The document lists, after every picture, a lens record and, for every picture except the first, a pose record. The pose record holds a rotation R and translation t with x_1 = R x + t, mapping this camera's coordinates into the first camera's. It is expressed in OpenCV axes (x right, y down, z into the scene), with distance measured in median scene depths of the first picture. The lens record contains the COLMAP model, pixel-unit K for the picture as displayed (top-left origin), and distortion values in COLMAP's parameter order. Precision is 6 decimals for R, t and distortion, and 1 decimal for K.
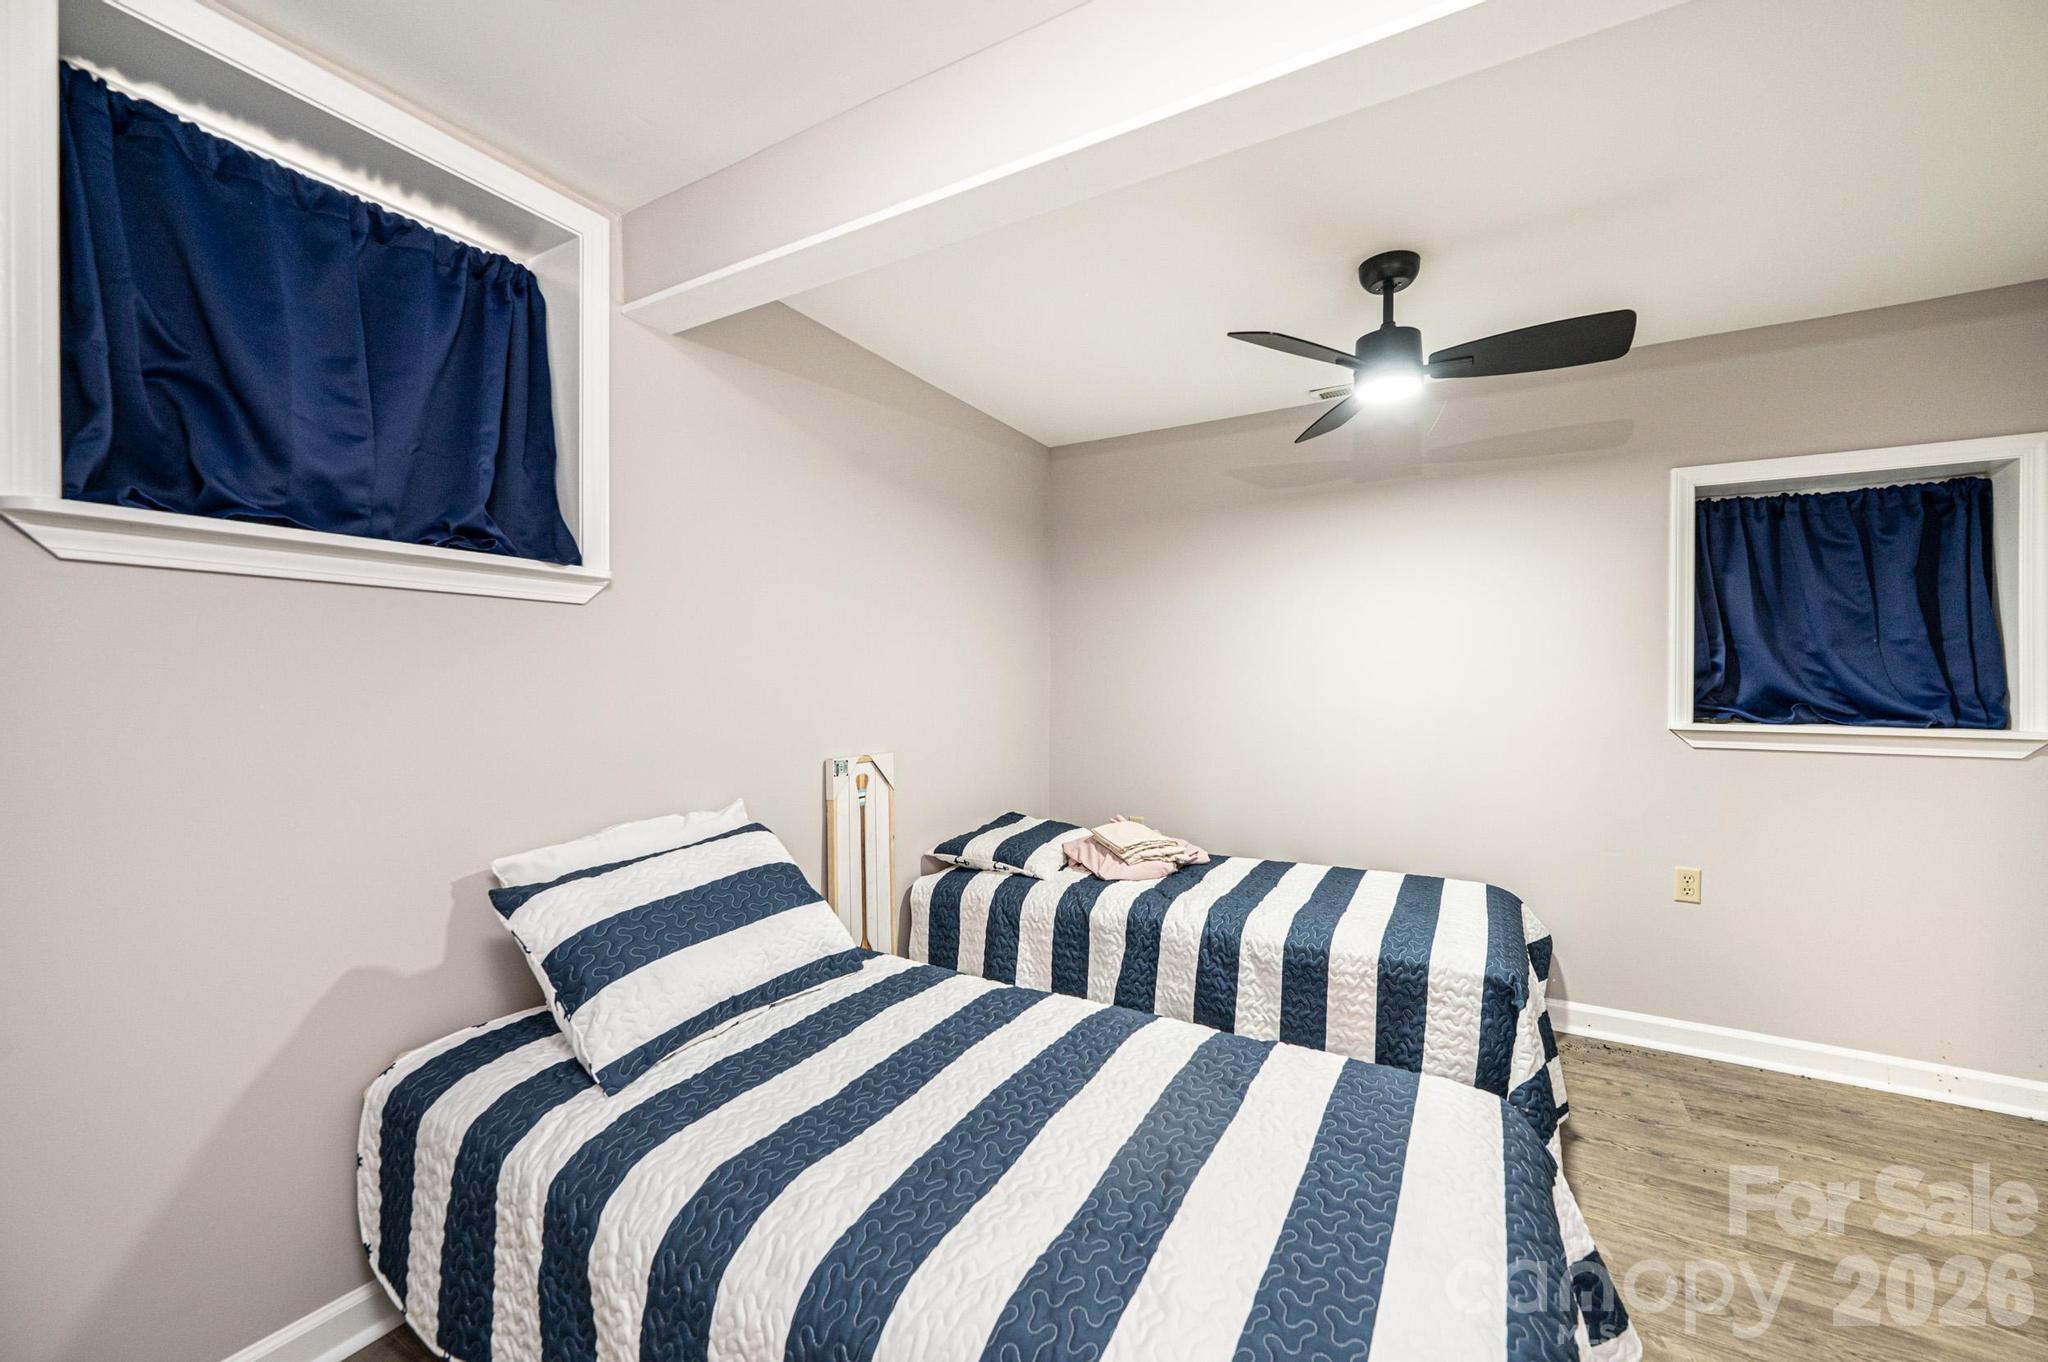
lens RADIAL K [[813.5, 0, 1019.0], [0, 813.5, 677.3], [0, 0, 1]] dist [-0.000751, 0.000022]
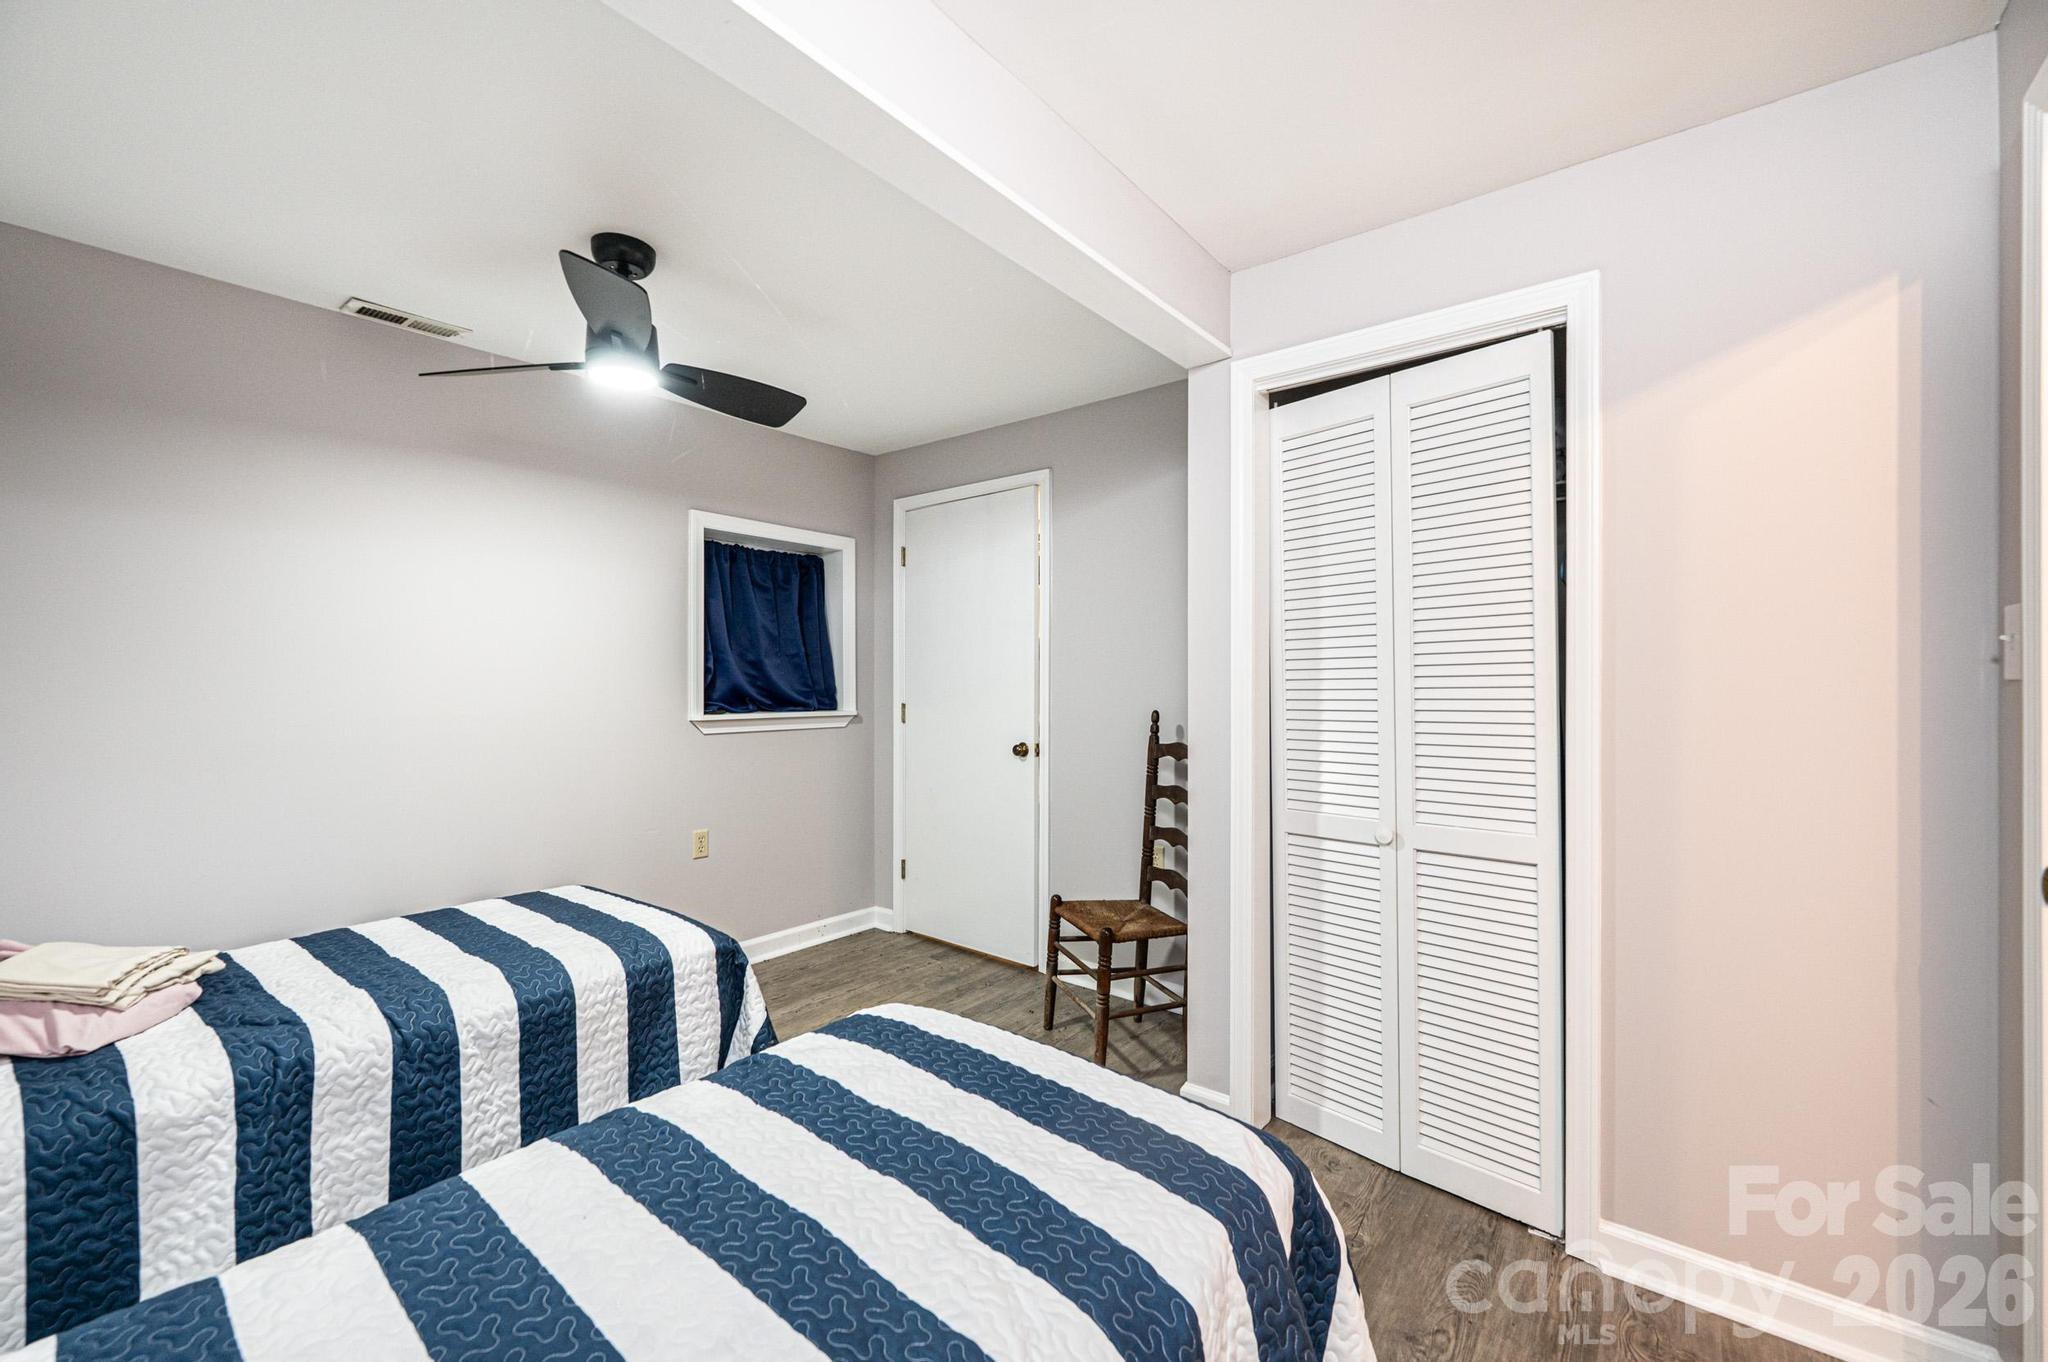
lens RADIAL K [[813.5, 0, 1022.8], [0, 813.5, 683.7], [0, 0, 1]] dist [-0.000751, 0.000022]
pose [[0.154244, -0.004235, 0.988024, -0.373726], [-0.000348, 0.999991, 0.004340, 0.001840], [-0.988033, -0.001014, 0.154241, 0.343803]]
